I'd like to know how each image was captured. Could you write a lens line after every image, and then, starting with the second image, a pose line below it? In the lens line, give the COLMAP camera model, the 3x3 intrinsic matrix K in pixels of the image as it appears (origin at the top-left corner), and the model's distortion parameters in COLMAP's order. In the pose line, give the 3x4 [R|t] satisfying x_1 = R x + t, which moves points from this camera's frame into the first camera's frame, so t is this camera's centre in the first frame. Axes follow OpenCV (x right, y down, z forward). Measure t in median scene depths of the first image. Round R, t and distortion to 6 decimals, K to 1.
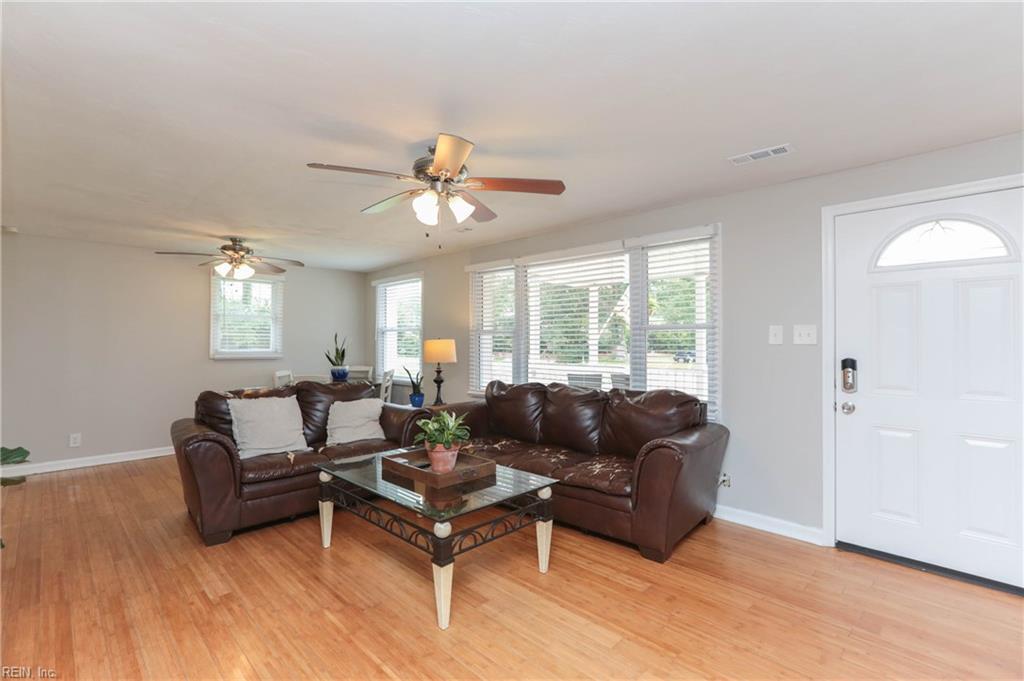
lens RADIAL K [[465.8, 0, 503.7], [0, 465.8, 338.1], [0, 0, 1]] dist [0.000137, -0.000044]
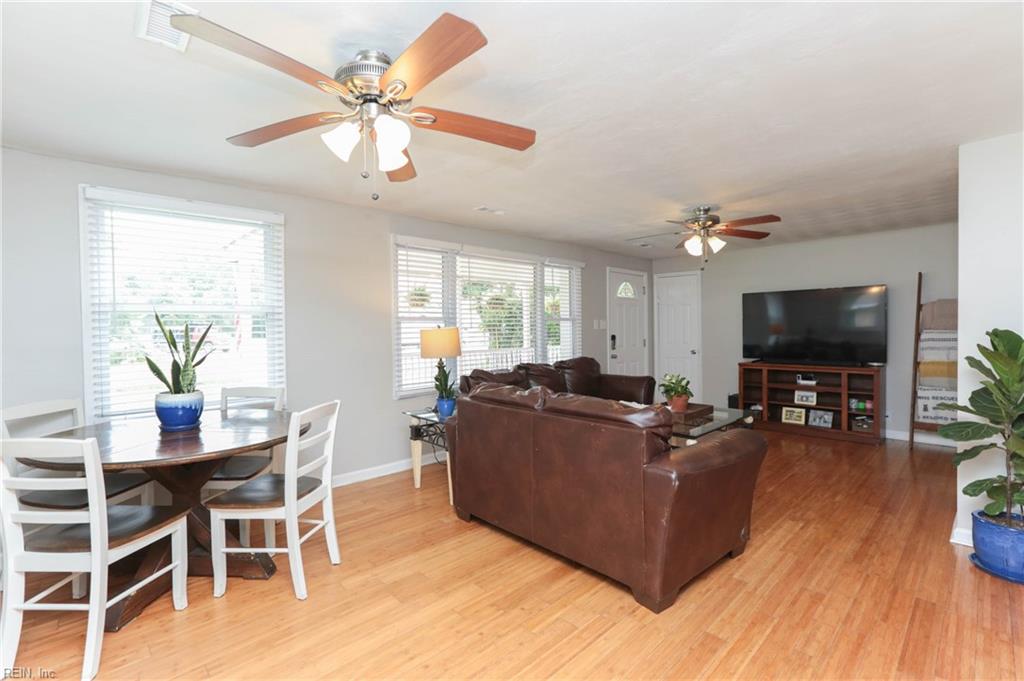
lens RADIAL K [[465.8, 0, 503.7], [0, 465.8, 338.1], [0, 0, 1]] dist [0.000137, -0.000044]
pose [[0.023926, -0.020883, 0.999496, -1.433089], [0.005781, 0.999768, 0.020751, 0.006515], [-0.999697, 0.005282, 0.024041, 1.347615]]
